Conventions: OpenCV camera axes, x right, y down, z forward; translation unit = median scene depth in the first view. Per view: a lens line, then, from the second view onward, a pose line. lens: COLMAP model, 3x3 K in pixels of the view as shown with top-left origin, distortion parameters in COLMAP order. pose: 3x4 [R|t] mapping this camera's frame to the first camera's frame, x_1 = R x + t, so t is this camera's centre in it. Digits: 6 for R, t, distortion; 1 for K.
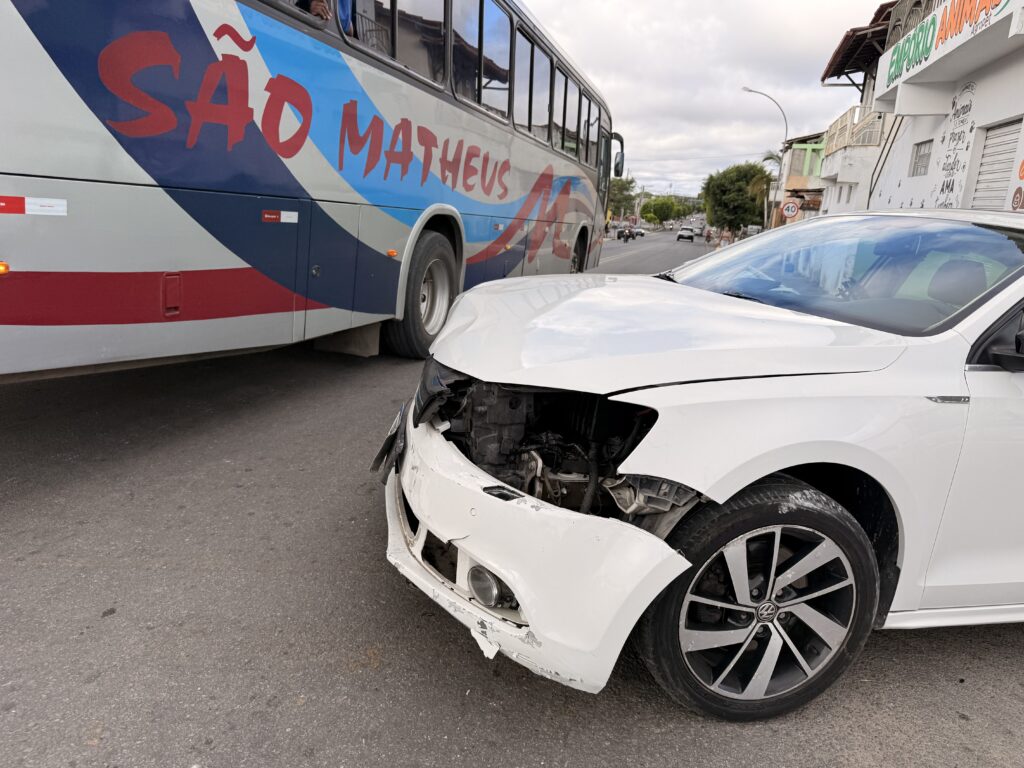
lens RADIAL K [[707.2, 0, 509.1], [0, 707.2, 373.9], [0, 0, 1]] dist [0.043821, -0.044080]
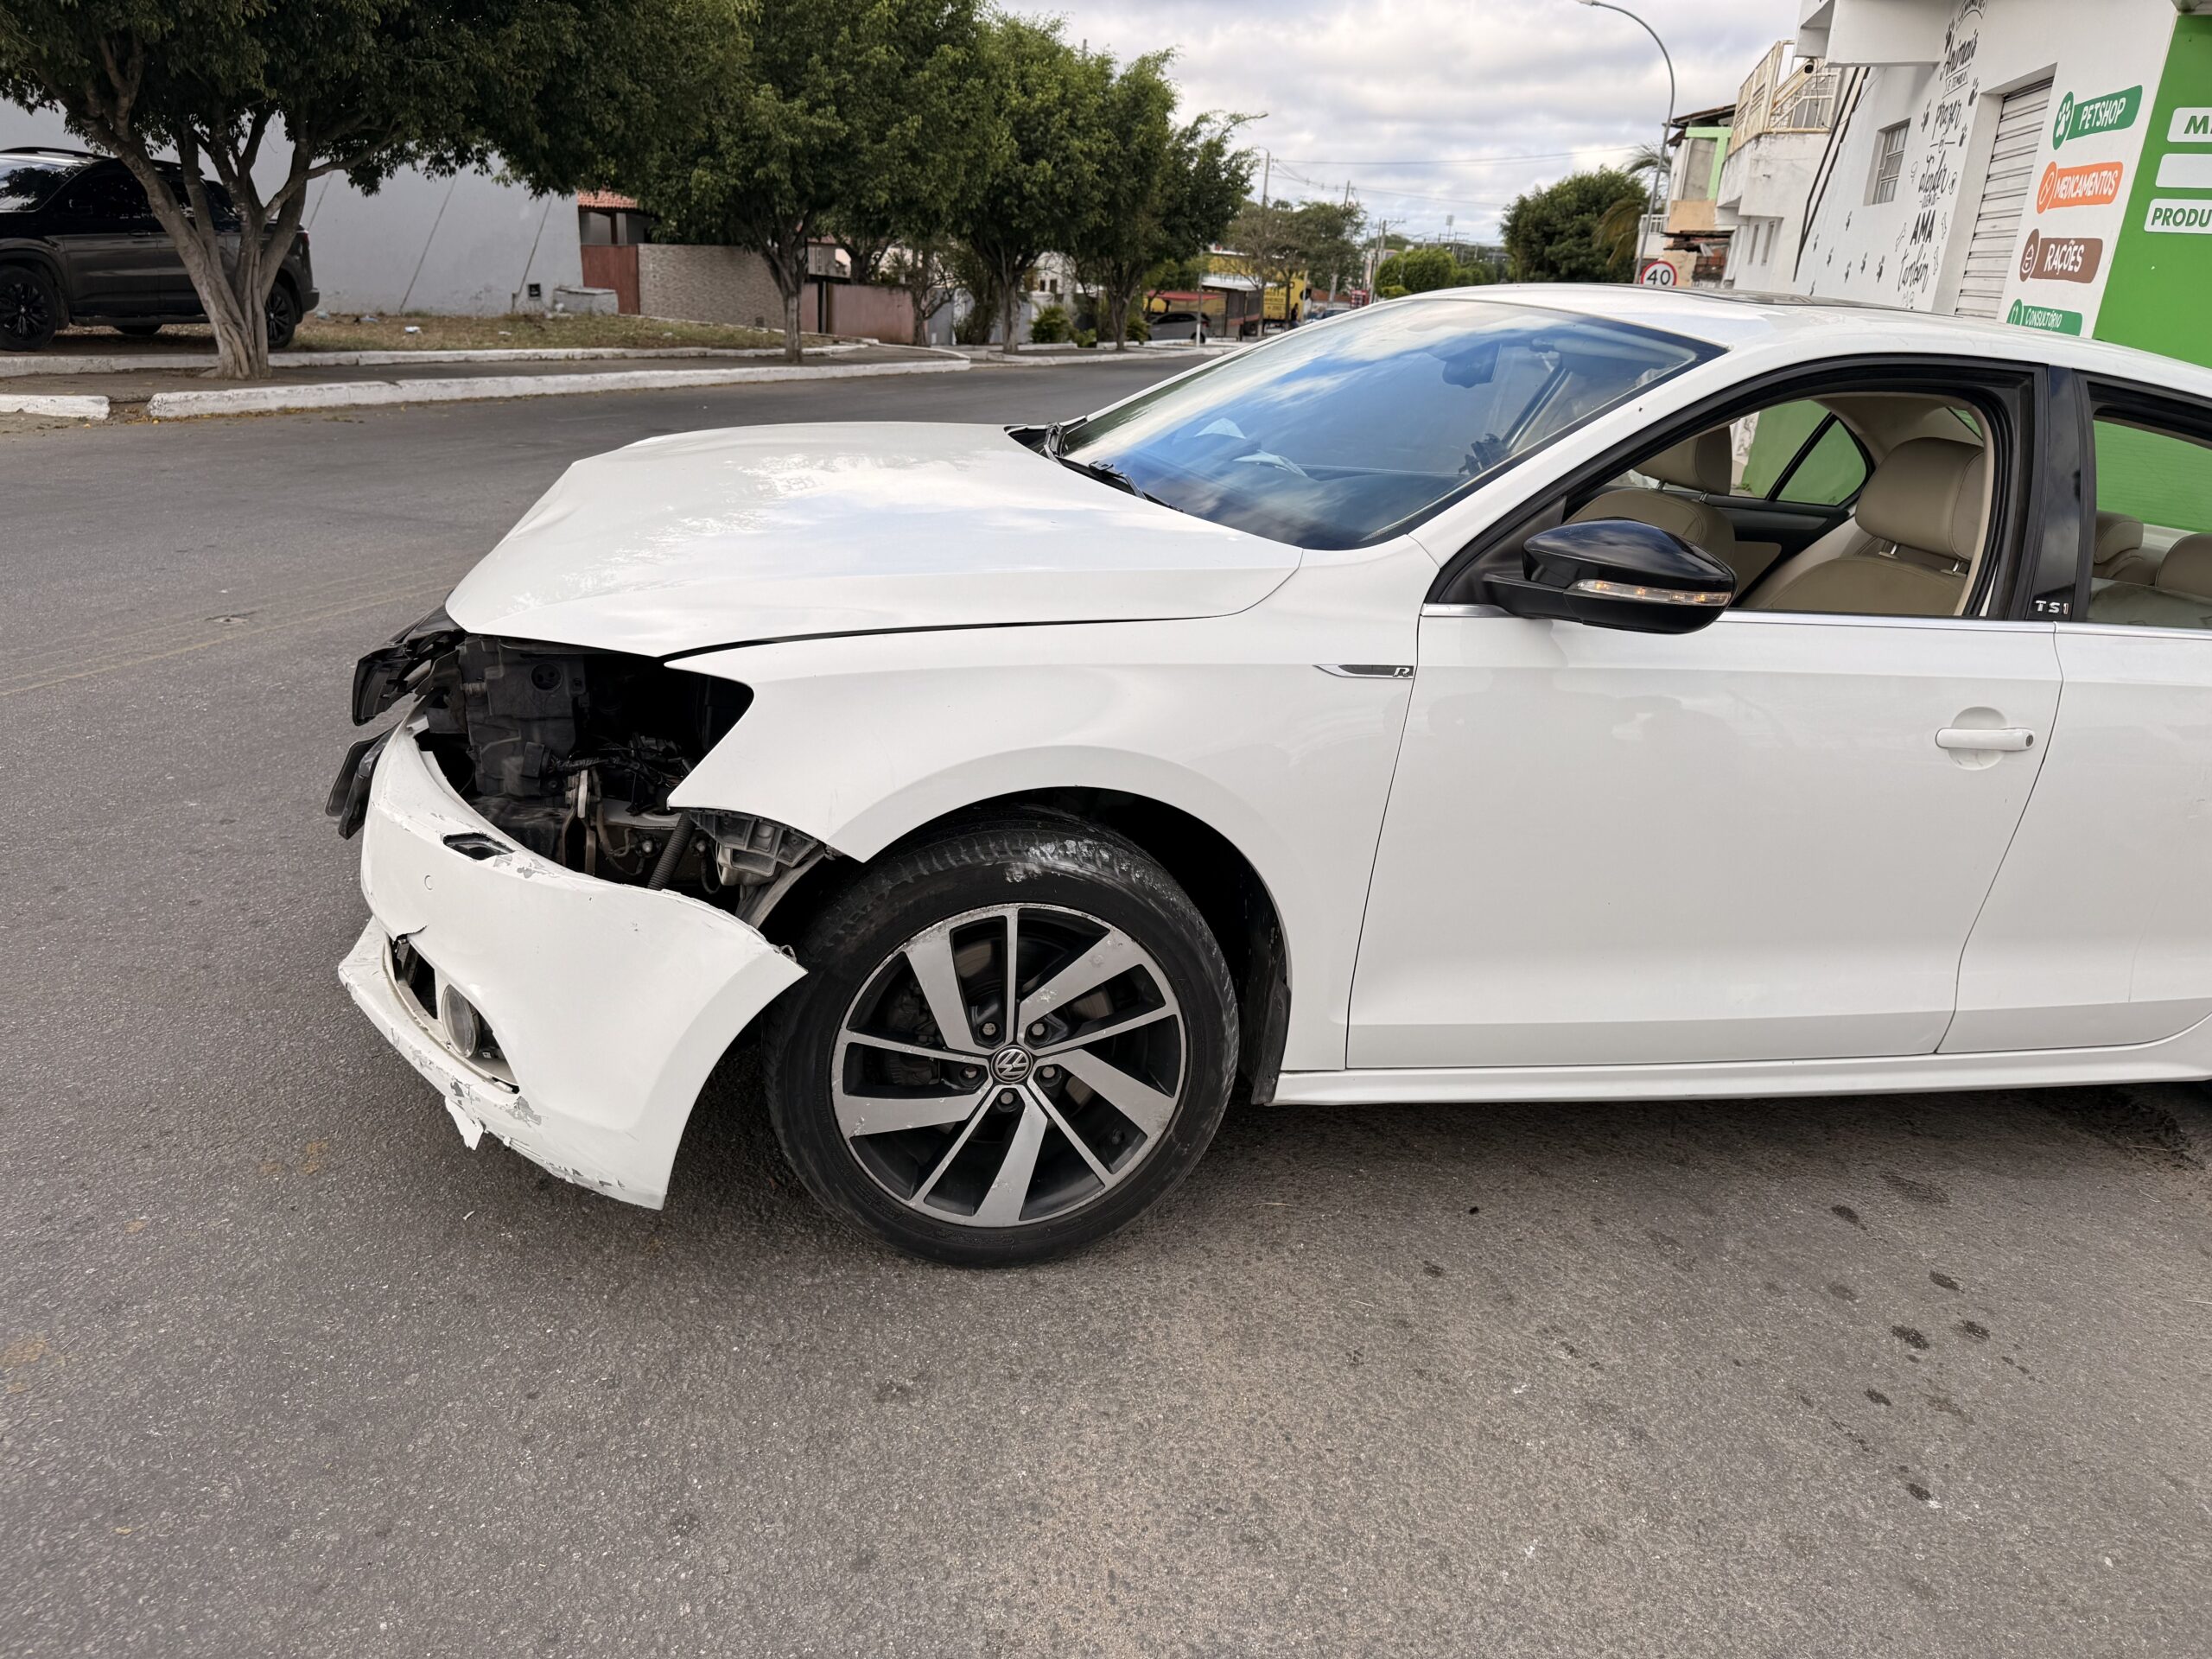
lens RADIAL K [[1527.6, 0, 1111.1], [0, 1527.6, 797.2], [0, 0, 1]] dist [0.043821, -0.044080]
pose [[0.999983, 0.000466, -0.005875, 0.425687], [0.000120, 0.995062, 0.099257, 0.017244], [0.005892, -0.099256, 0.995045, -0.121956]]
